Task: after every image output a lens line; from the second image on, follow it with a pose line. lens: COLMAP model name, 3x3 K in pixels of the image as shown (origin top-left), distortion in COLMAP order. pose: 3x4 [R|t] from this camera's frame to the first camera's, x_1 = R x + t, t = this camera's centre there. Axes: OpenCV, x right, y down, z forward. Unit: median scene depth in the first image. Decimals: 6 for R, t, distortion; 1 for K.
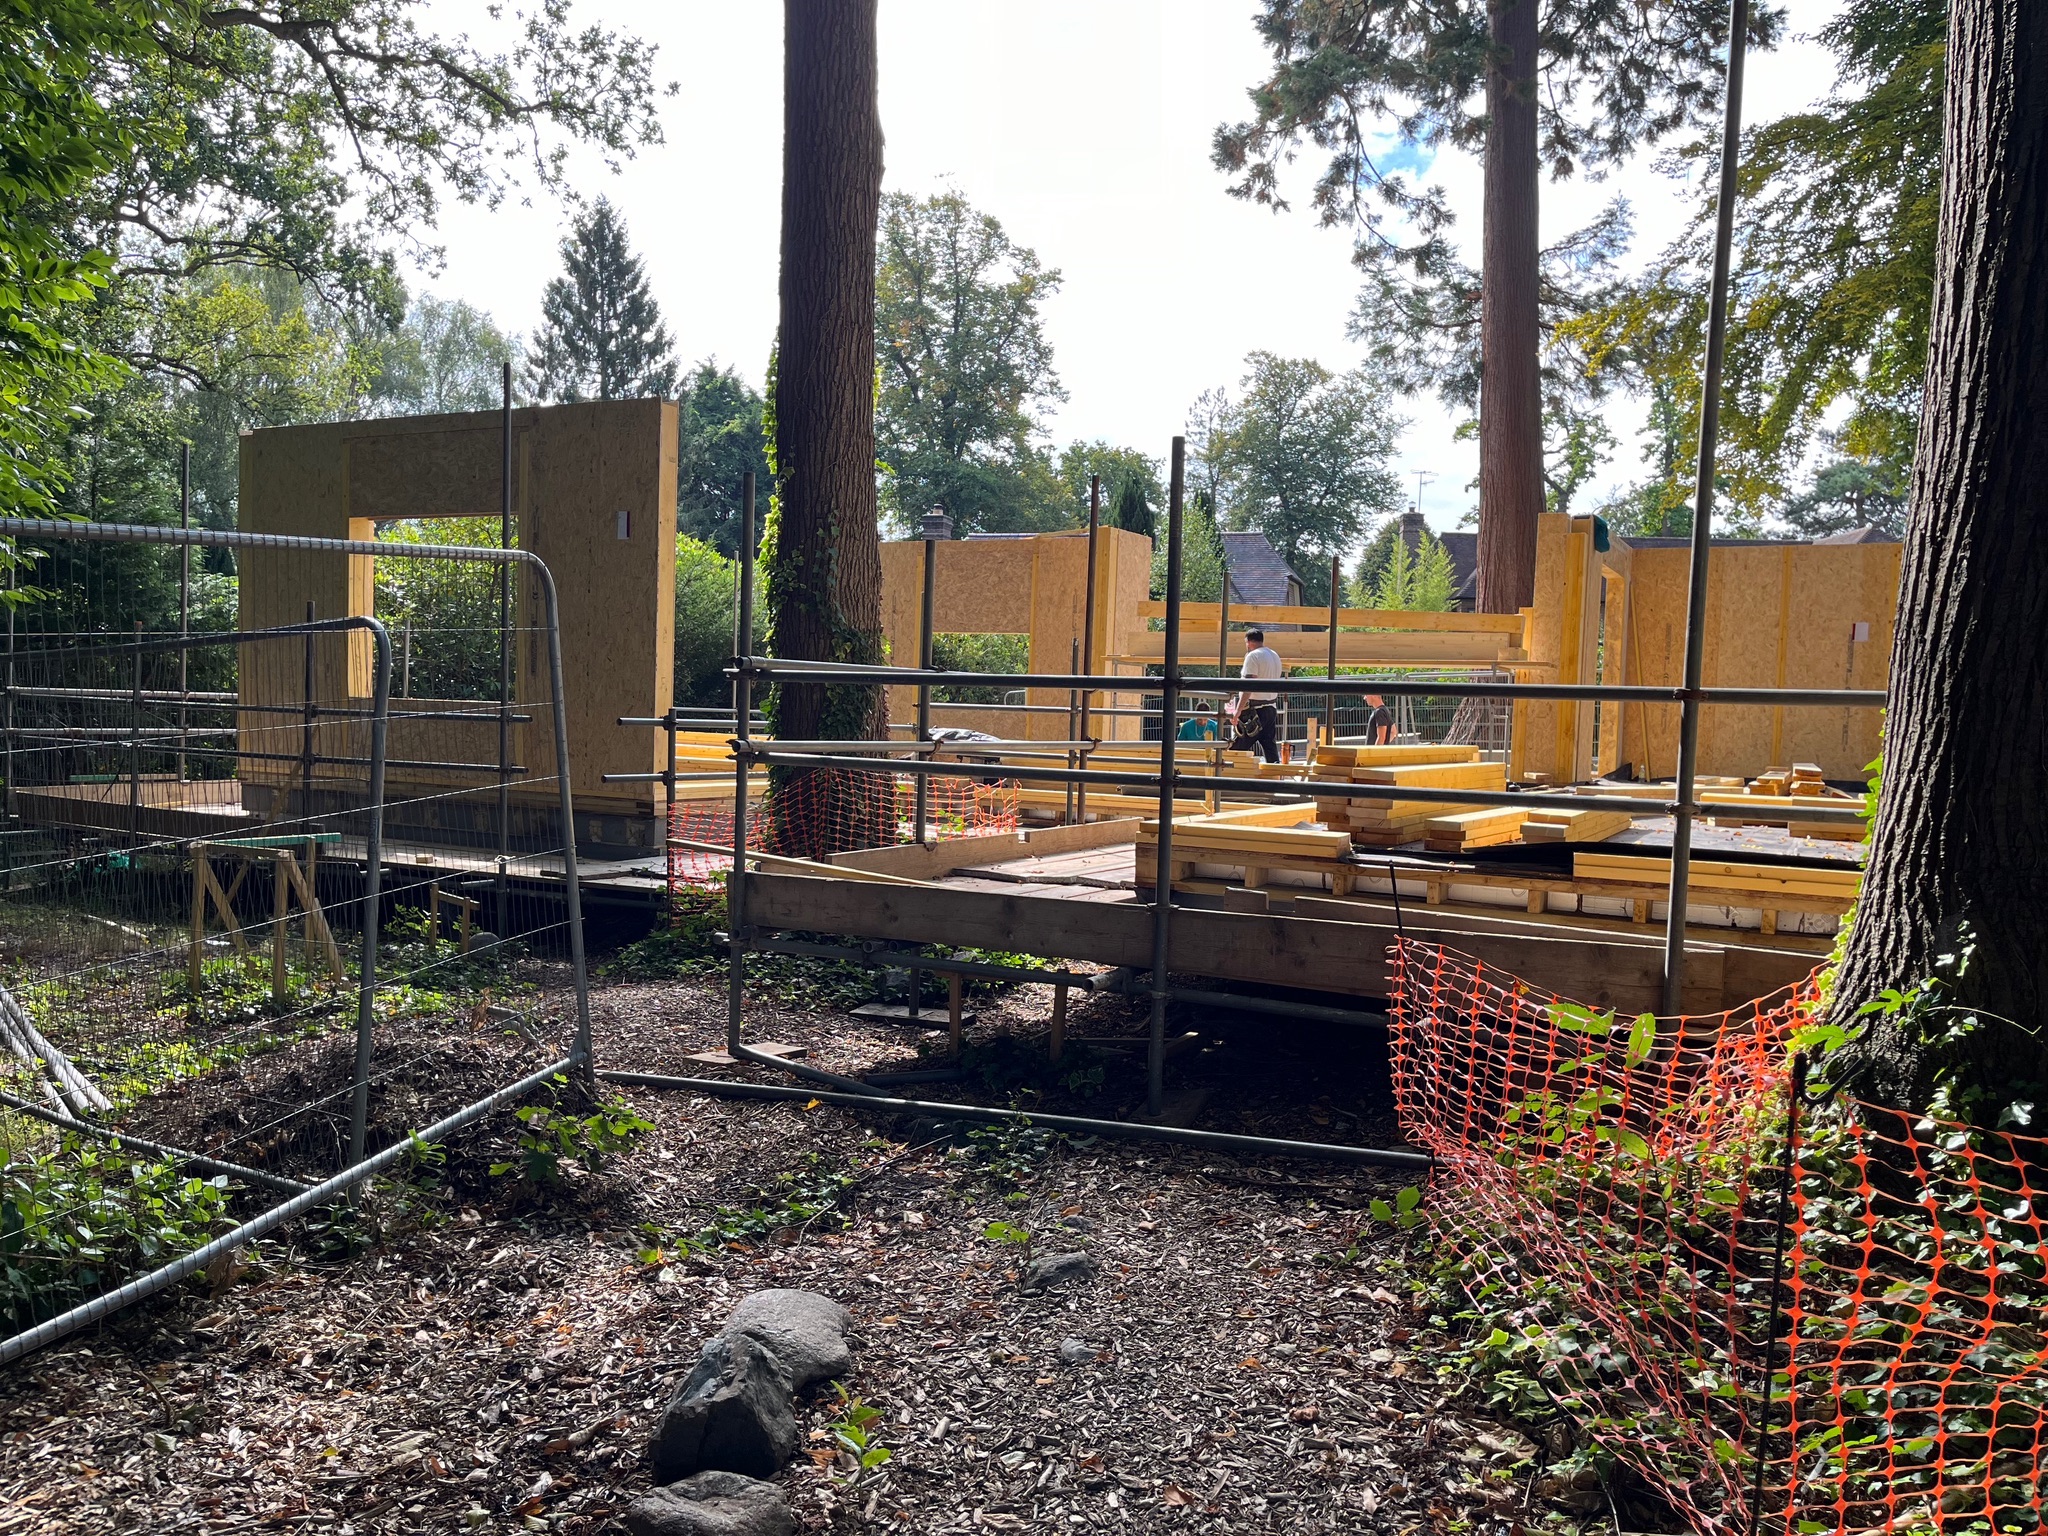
lens RADIAL K [[1558.8, 0, 1028.6], [0, 1558.8, 770.4], [0, 0, 1]] dist [0.005196, 0.001195]
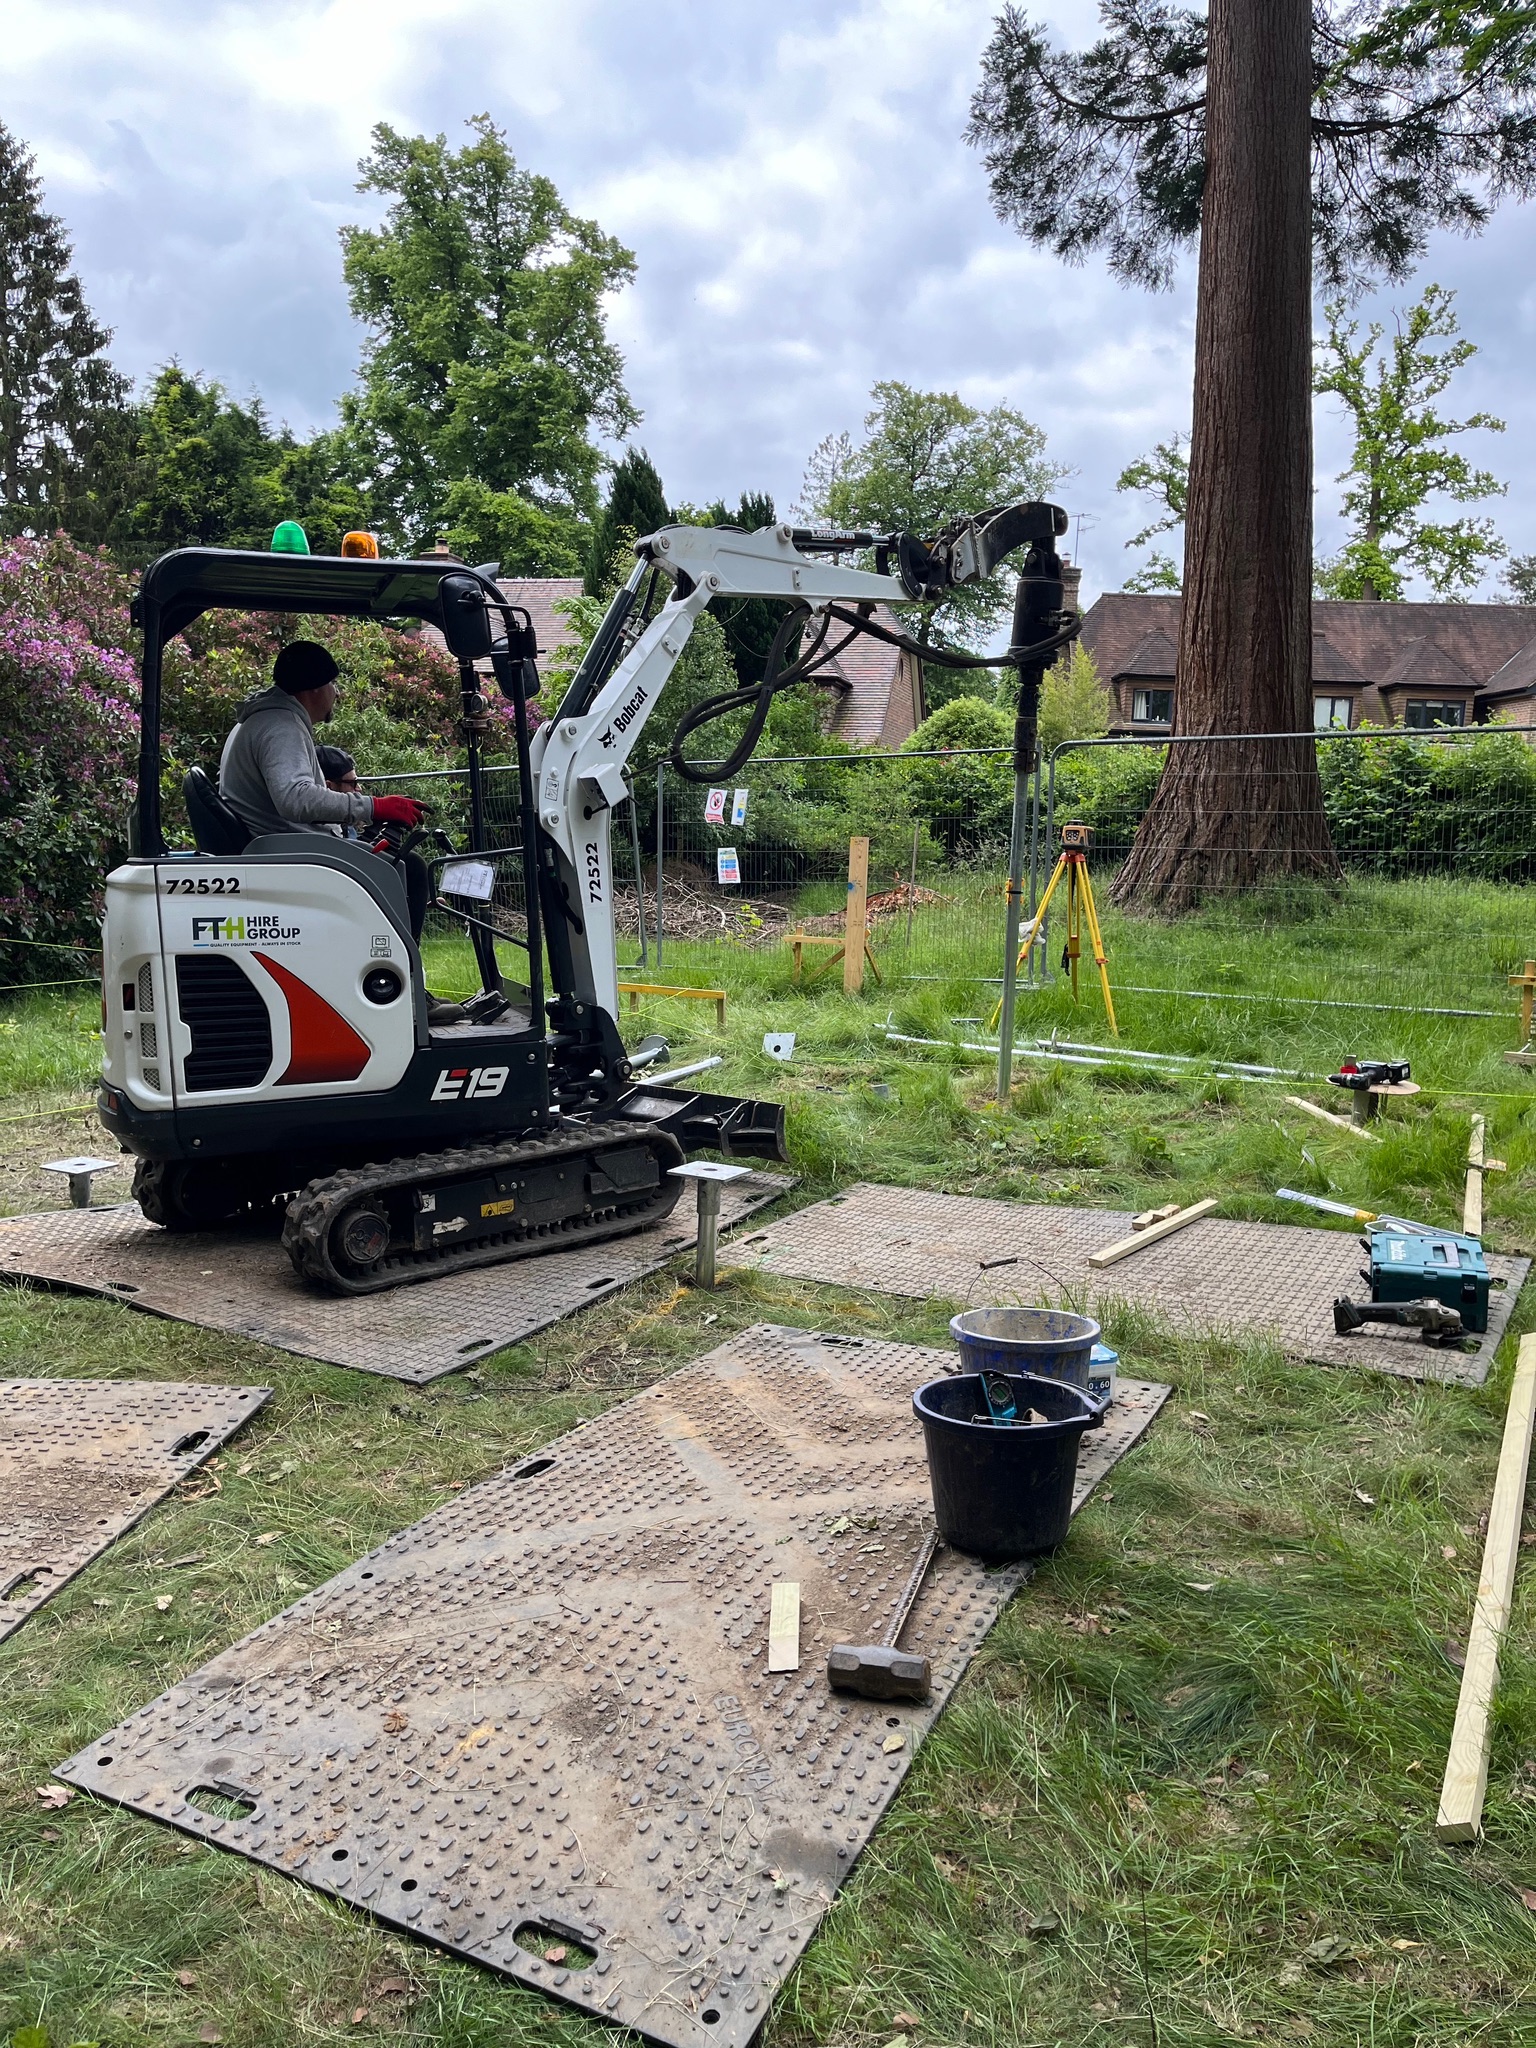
lens RADIAL K [[1558.8, 0, 766.1], [0, 1558.8, 1019.2], [0, 0, 1]] dist [0.005196, 0.001195]
pose [[0.998298, -0.005678, 0.058036, 0.038466], [-0.000116, 0.995053, 0.099341, -0.014238], [-0.058313, -0.099178, 0.993360, 0.168702]]
